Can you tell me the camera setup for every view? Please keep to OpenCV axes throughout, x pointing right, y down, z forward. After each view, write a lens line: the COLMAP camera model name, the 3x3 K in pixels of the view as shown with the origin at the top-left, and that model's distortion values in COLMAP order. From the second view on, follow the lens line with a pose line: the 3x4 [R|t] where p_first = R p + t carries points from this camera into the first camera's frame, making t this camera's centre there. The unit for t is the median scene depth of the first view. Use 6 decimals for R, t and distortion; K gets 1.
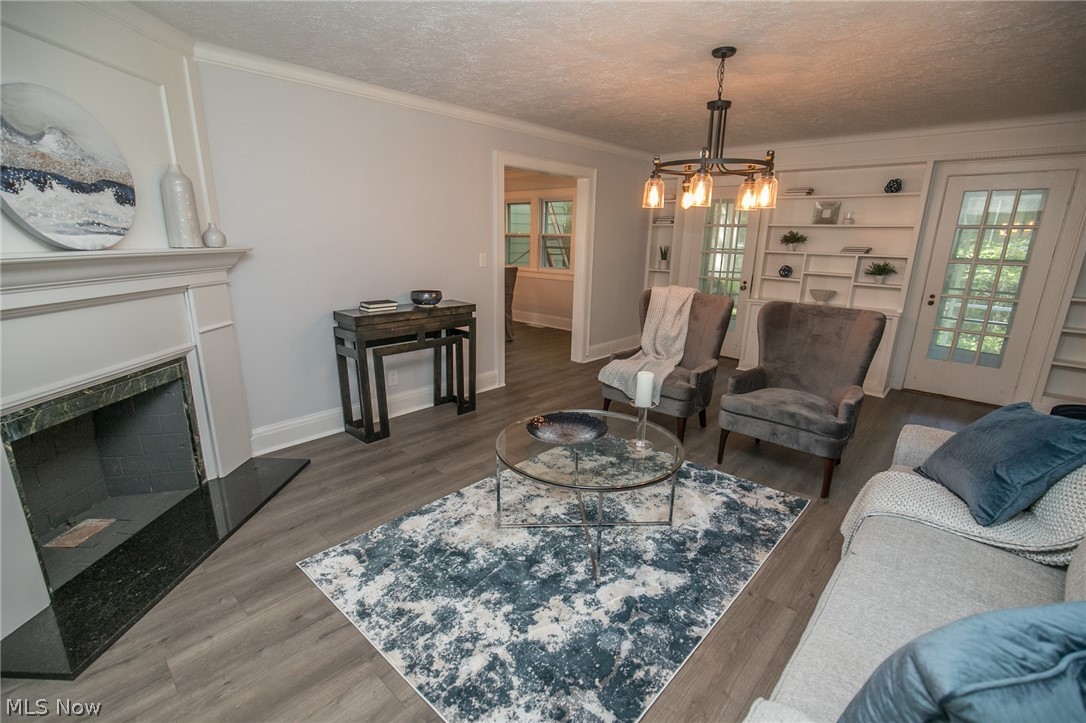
lens RADIAL K [[491.7, 0, 539.0], [0, 491.7, 366.8], [0, 0, 1]] dist [-0.000083, -0.000045]
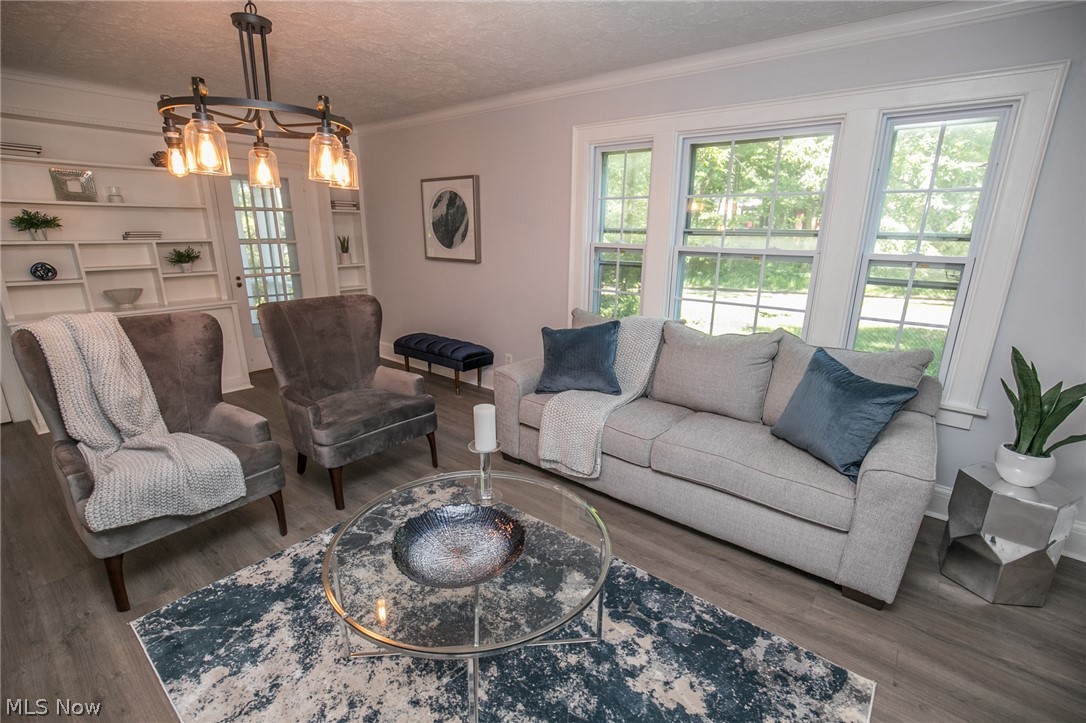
lens RADIAL K [[491.7, 0, 540.6], [0, 491.7, 361.3], [0, 0, 1]] dist [-0.000083, -0.000045]
pose [[-0.057199, -0.288964, 0.955630, -0.535820], [0.247042, 0.923333, 0.293985, -0.279049], [-0.967315, 0.252896, 0.018573, 0.917631]]
